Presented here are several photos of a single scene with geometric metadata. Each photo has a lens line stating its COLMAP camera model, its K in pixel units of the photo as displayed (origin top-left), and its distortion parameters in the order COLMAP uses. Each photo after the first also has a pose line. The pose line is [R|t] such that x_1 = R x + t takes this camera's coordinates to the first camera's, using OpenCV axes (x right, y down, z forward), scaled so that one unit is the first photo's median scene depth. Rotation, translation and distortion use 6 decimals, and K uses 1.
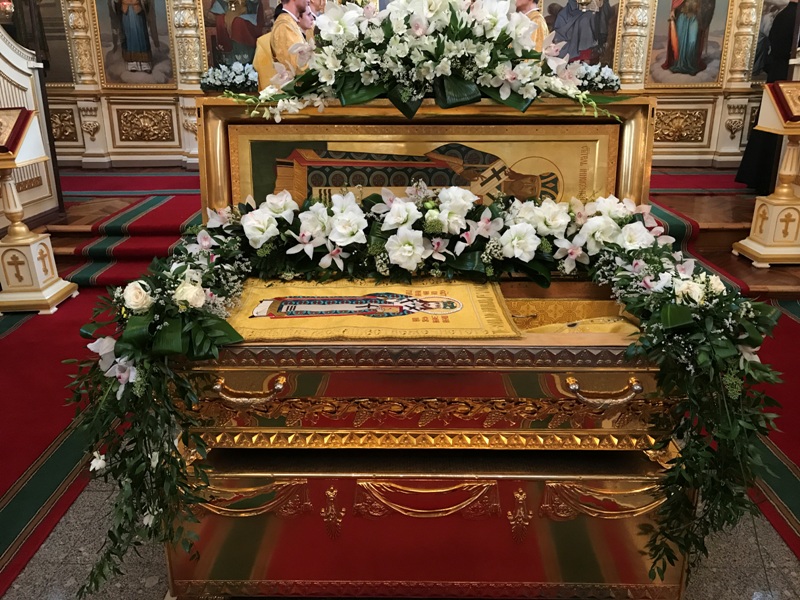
lens RADIAL K [[678.8, 0, 400.9], [0, 678.8, 296.7], [0, 0, 1]] dist [0.017831, 0.010380]
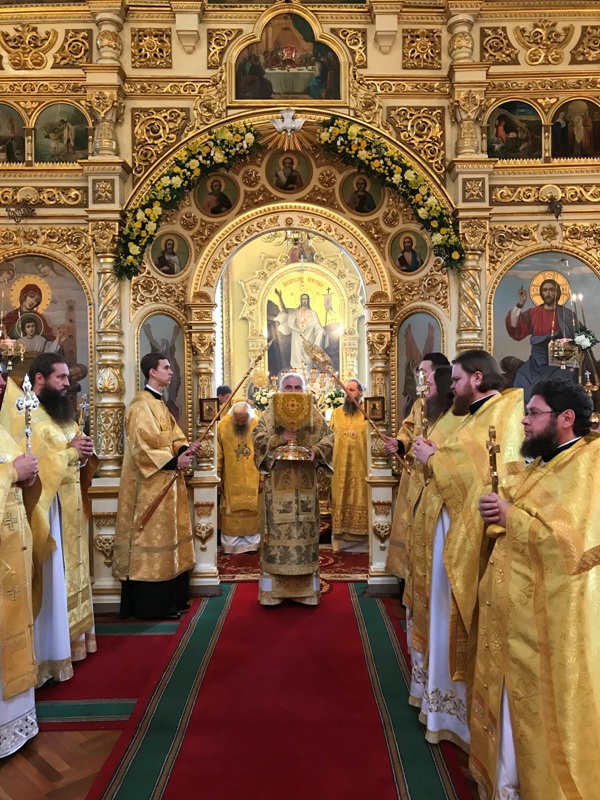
lens RADIAL K [[657.0, 0, 306.1], [0, 657.0, 397.3], [0, 0, 1]] dist [0.024875, -0.022906]
pose [[0.999899, -0.004984, 0.013320, 0.018653], [0.009050, 0.945477, -0.325563, -0.184494], [-0.010971, 0.325650, 0.945427, 0.405965]]
